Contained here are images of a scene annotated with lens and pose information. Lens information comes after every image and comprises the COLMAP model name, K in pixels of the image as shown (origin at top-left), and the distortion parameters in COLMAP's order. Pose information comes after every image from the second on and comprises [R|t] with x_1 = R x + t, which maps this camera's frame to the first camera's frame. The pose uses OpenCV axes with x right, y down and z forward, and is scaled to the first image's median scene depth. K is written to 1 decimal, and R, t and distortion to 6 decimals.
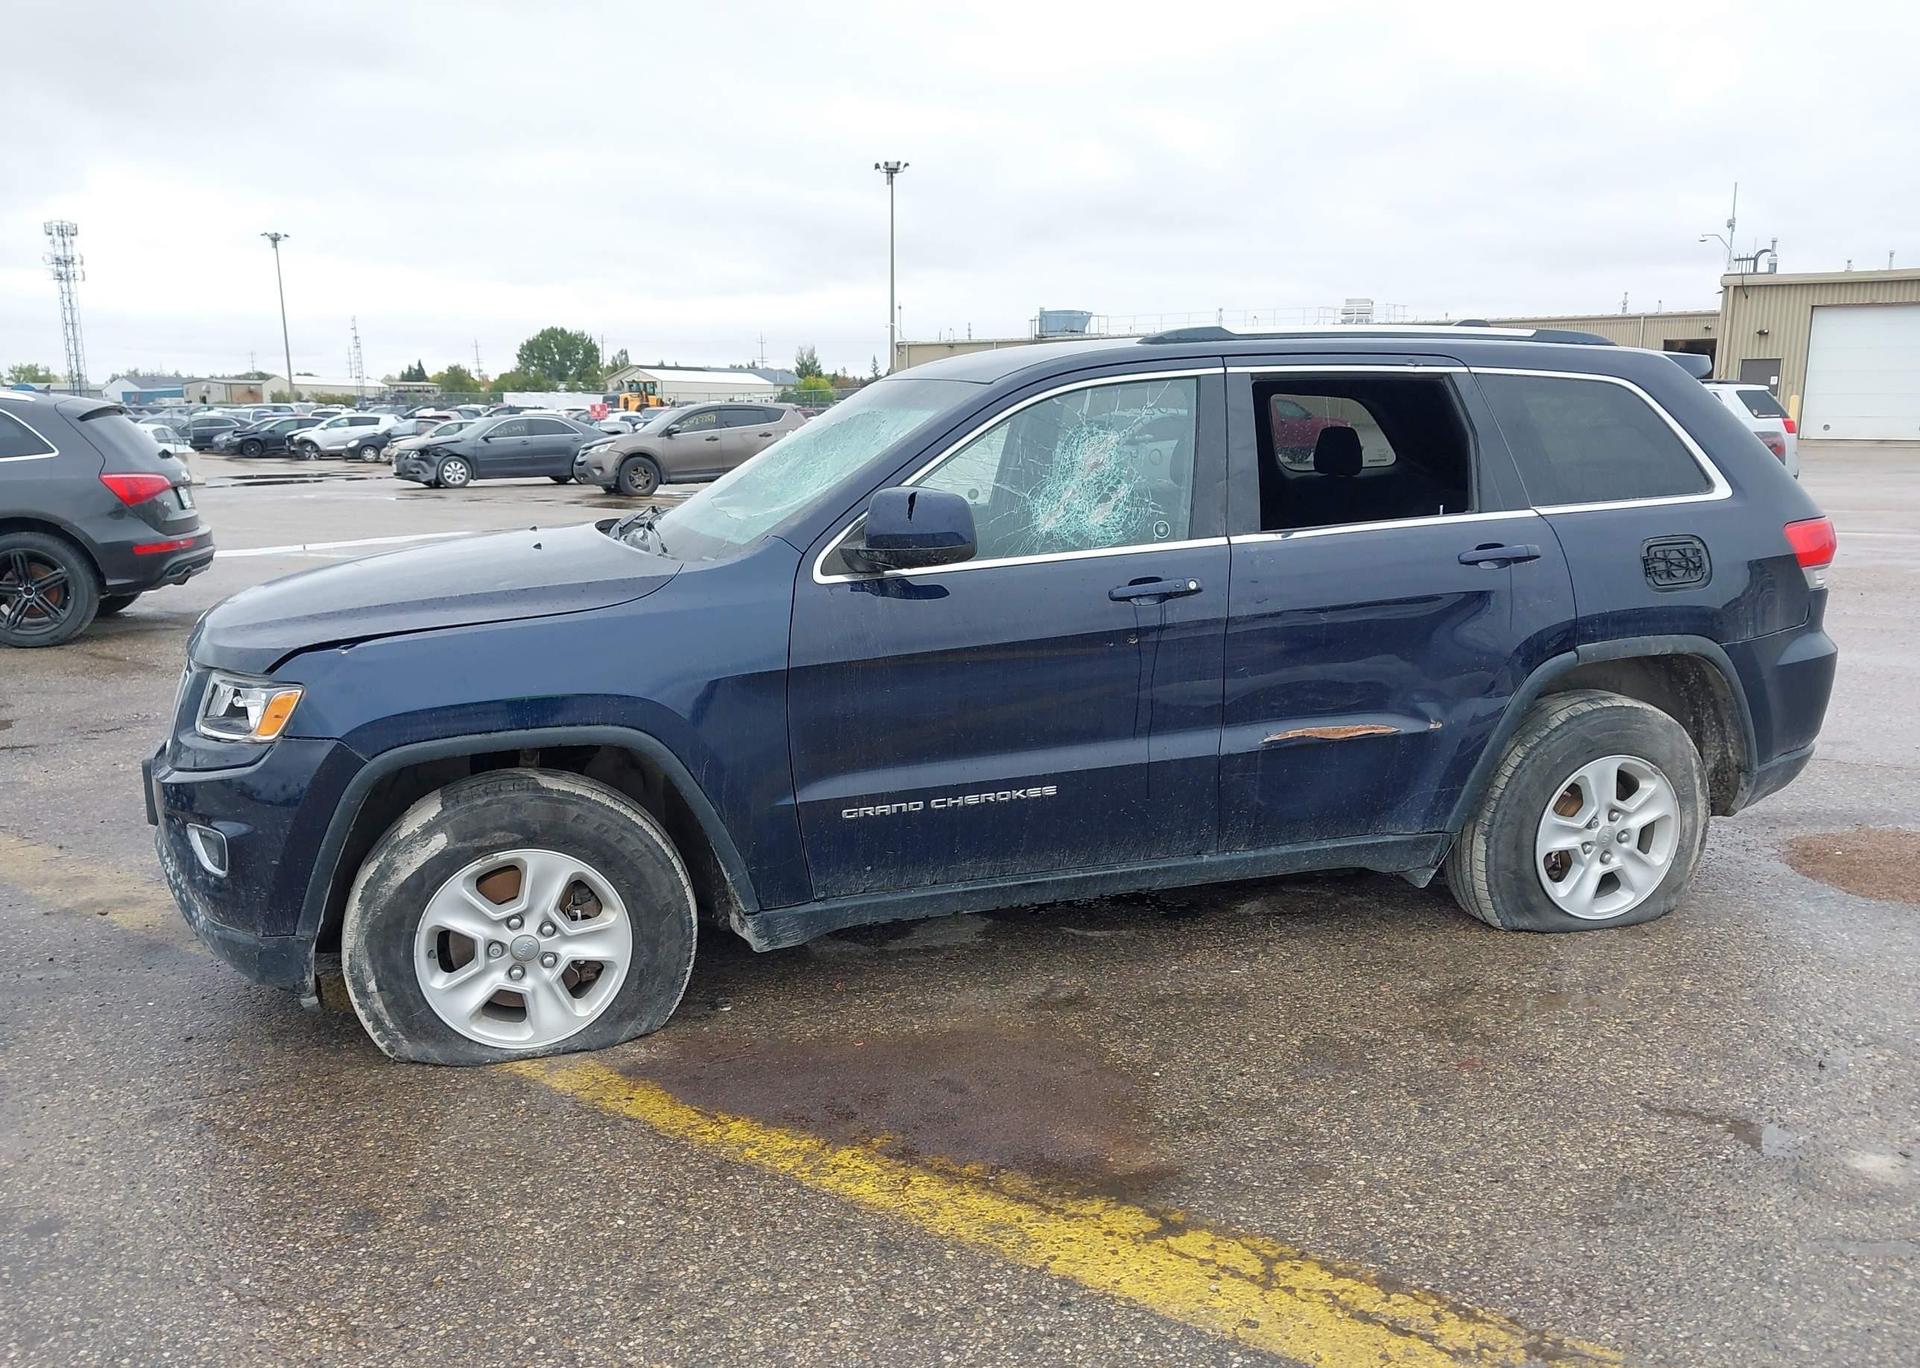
lens RADIAL K [[1484.7, 0, 956.6], [0, 1484.7, 743.9], [0, 0, 1]] dist [0.057028, -0.094111]
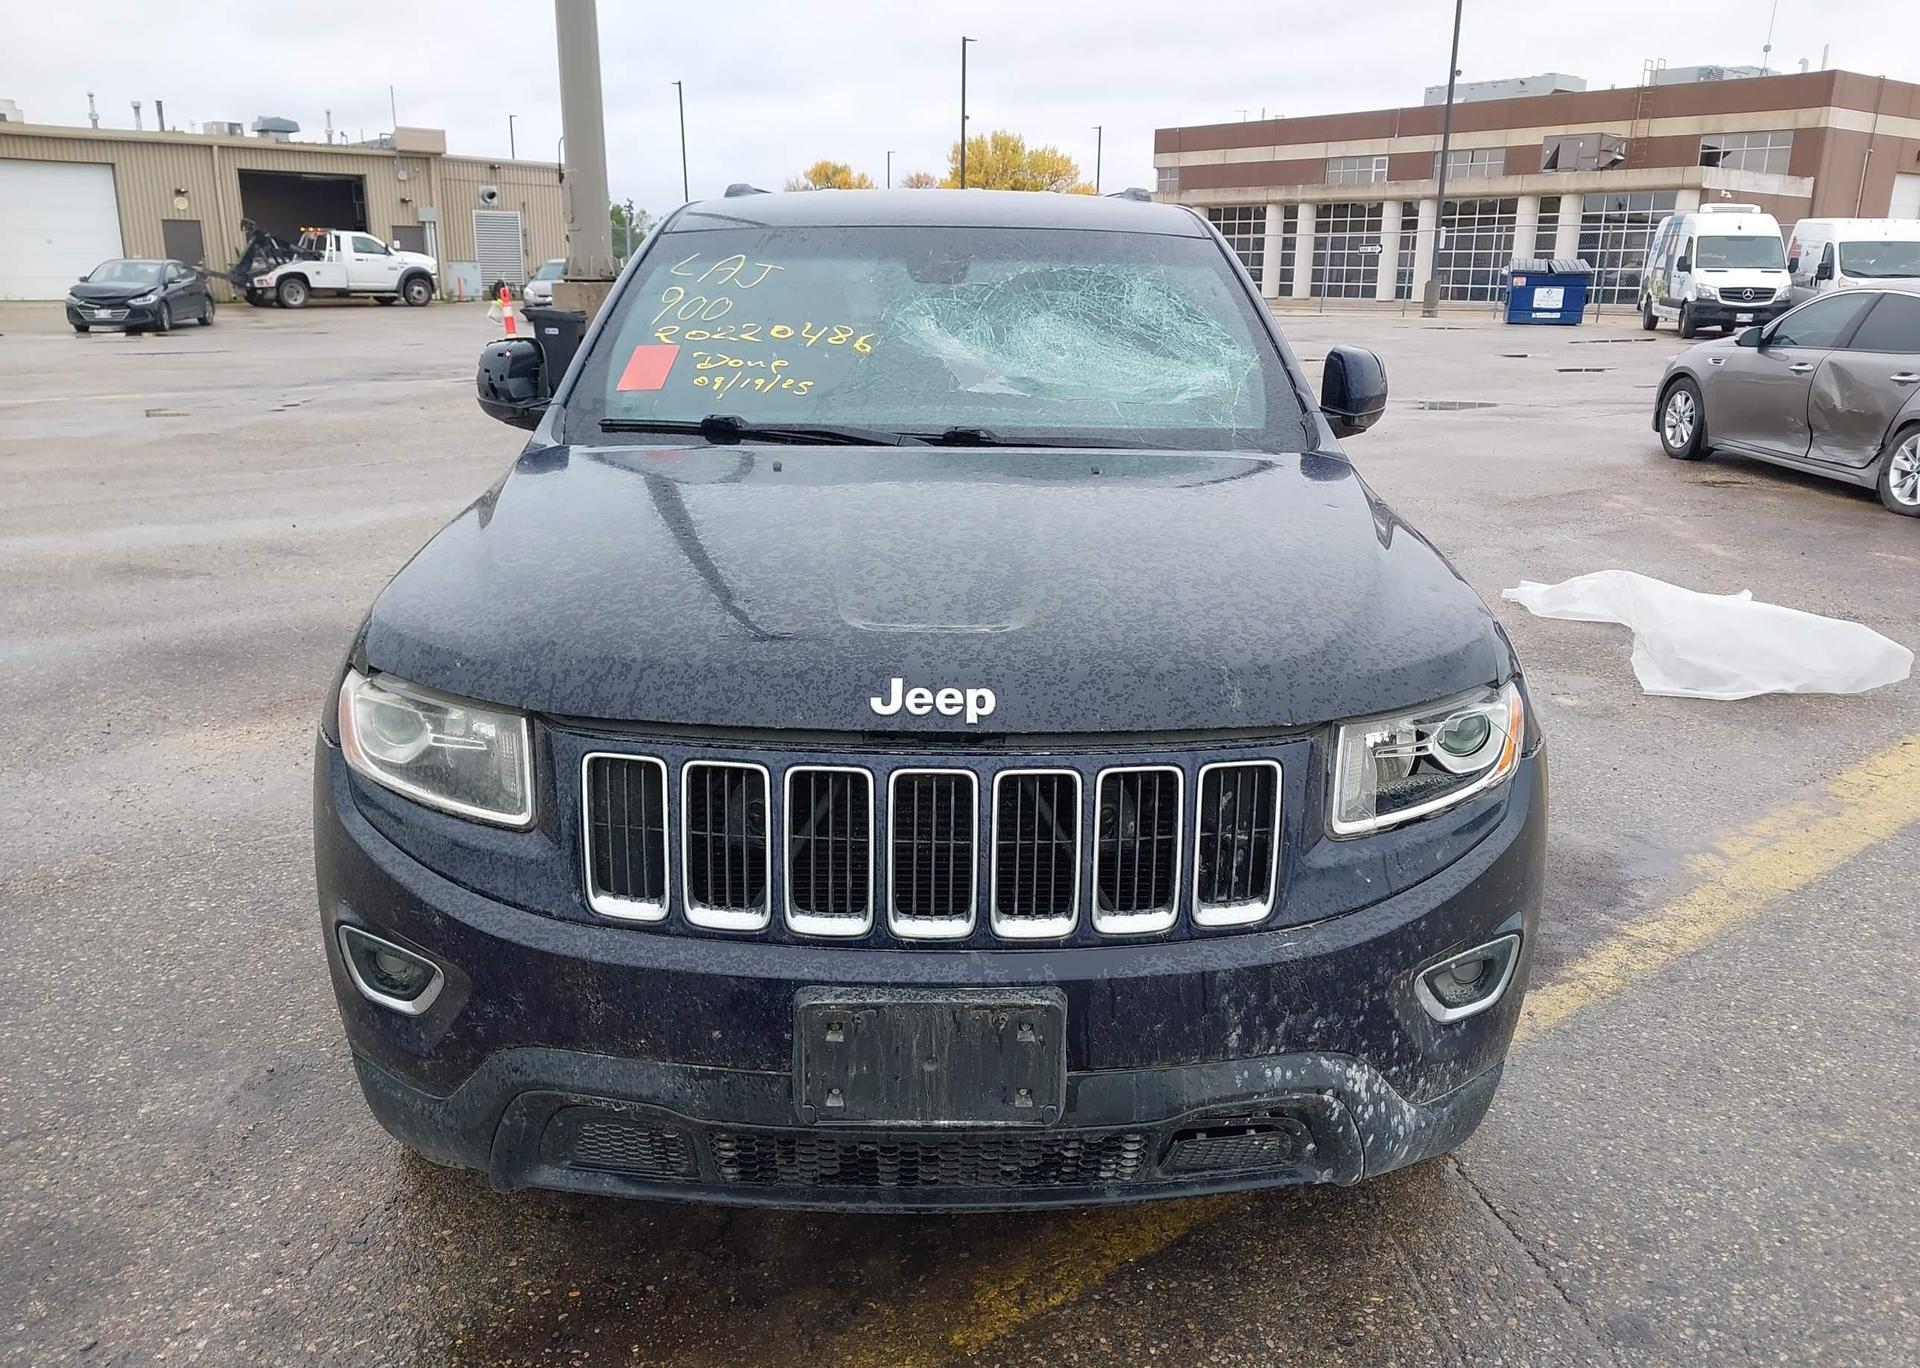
lens RADIAL K [[1527.1, 0, 917.5], [0, 1527.1, 686.0], [0, 0, 1]] dist [-0.002165, -0.005708]
pose [[0.276847, -0.251461, 0.927428, -1.015460], [0.203526, 0.958600, 0.199158, -0.201543], [-0.939113, 0.133619, 0.316564, 0.900174]]
